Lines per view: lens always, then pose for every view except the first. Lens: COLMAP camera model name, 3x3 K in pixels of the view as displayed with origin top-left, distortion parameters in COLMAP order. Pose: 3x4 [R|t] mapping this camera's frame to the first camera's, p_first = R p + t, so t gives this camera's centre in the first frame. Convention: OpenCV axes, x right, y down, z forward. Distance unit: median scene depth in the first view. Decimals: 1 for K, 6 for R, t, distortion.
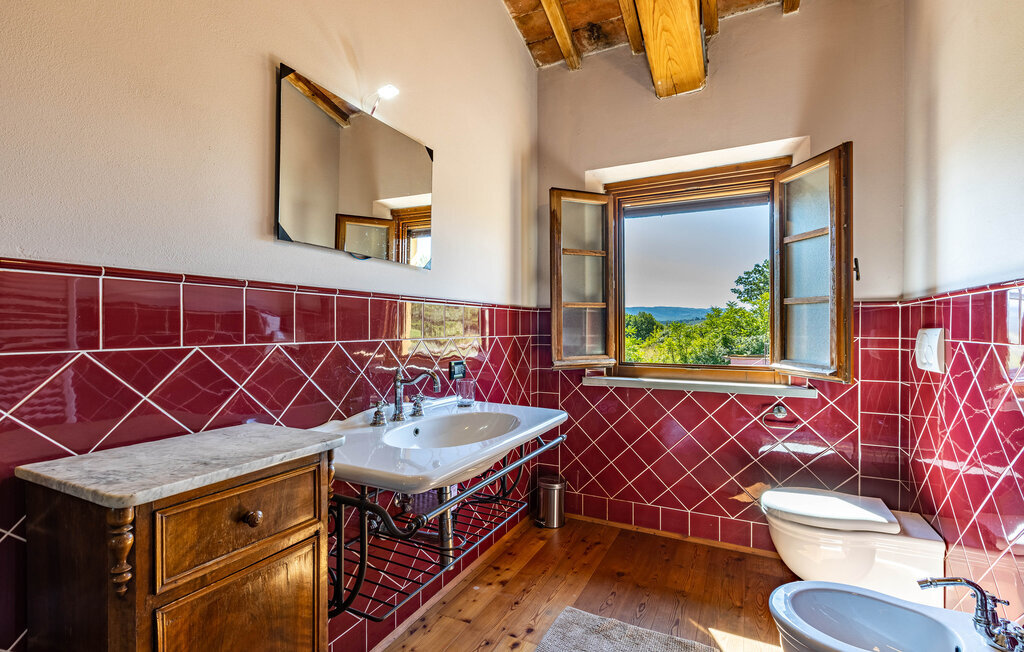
lens RADIAL K [[458.7, 0, 522.1], [0, 458.7, 328.6], [0, 0, 1]] dist [-0.005990, 0.001531]
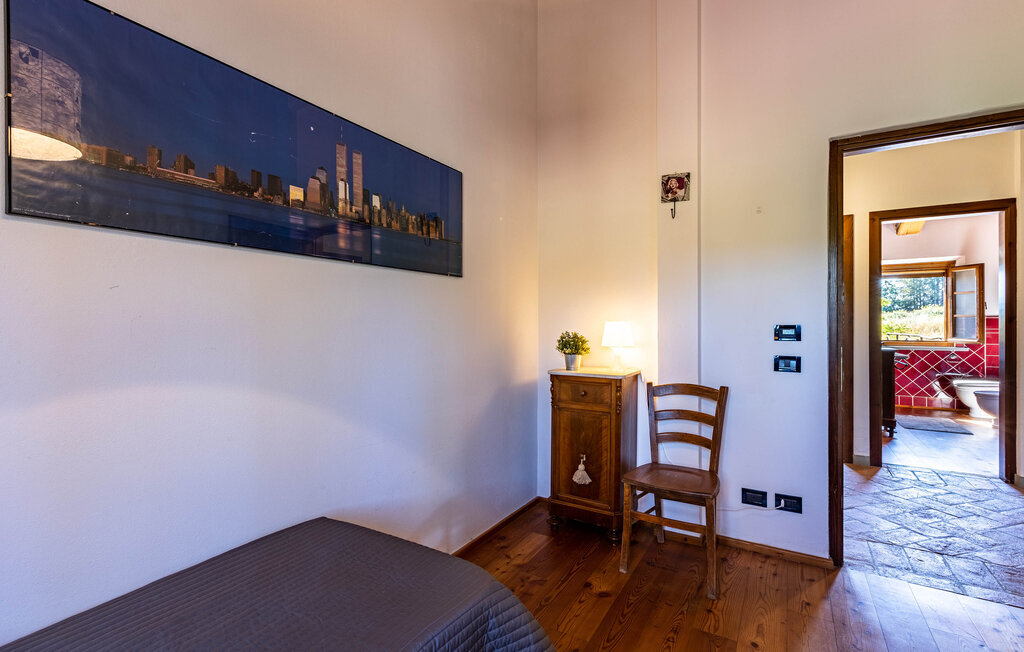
lens RADIAL K [[458.7, 0, 535.6], [0, 458.7, 321.3], [0, 0, 1]] dist [-0.005990, 0.001531]
pose [[0.998518, 0.003314, -0.054316, -1.723759], [-0.003709, 0.999967, -0.007175, 0.001795], [0.054291, 0.007366, 0.998498, -1.801908]]
